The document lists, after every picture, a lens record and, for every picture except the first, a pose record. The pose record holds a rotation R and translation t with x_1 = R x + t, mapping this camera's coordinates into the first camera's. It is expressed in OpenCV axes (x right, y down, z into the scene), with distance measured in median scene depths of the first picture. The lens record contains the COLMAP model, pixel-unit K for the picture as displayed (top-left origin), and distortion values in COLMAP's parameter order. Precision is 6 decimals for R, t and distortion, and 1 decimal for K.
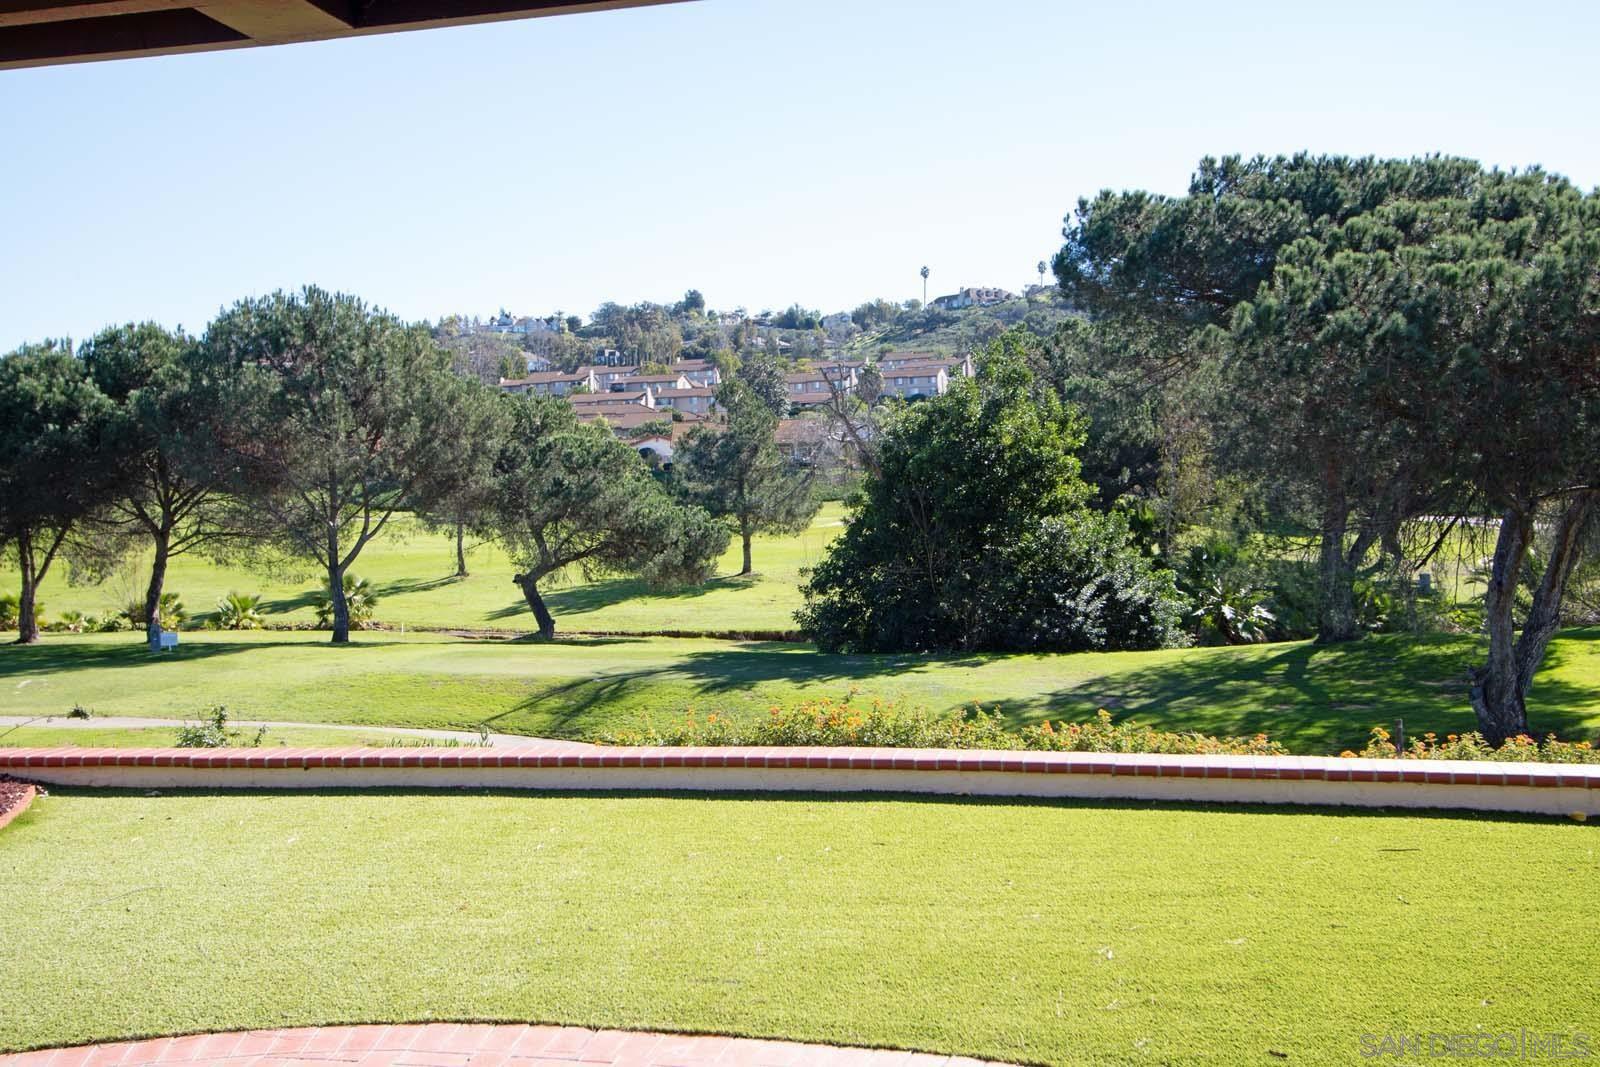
lens RADIAL K [[1530.4, 0, 788.5], [0, 1530.4, 533.8], [0, 0, 1]] dist [0.008773, 0.000000]
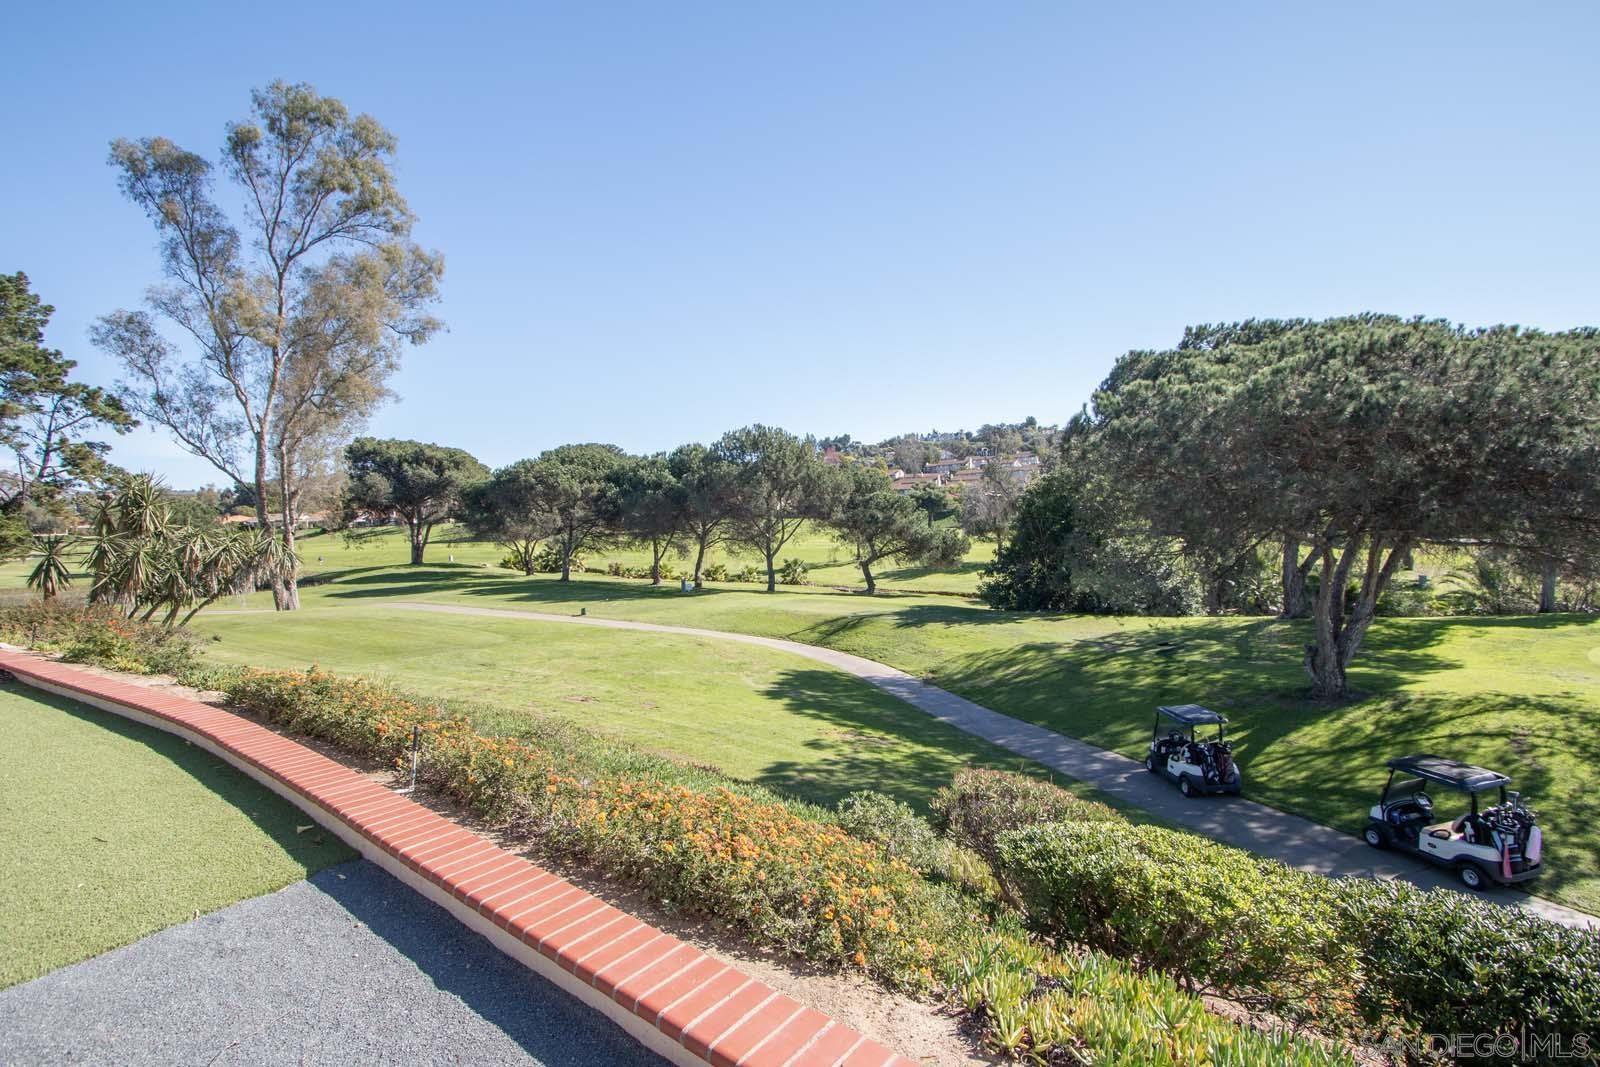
lens RADIAL K [[737.0, 0, 791.3], [0, 737.0, 545.5], [0, 0, 1]] dist [-0.009234, 0.003405]
pose [[0.930253, 0.019435, -0.366404, 0.104858], [-0.015663, 0.999789, 0.013265, -0.006389], [0.366584, -0.006601, 0.930361, 0.056671]]
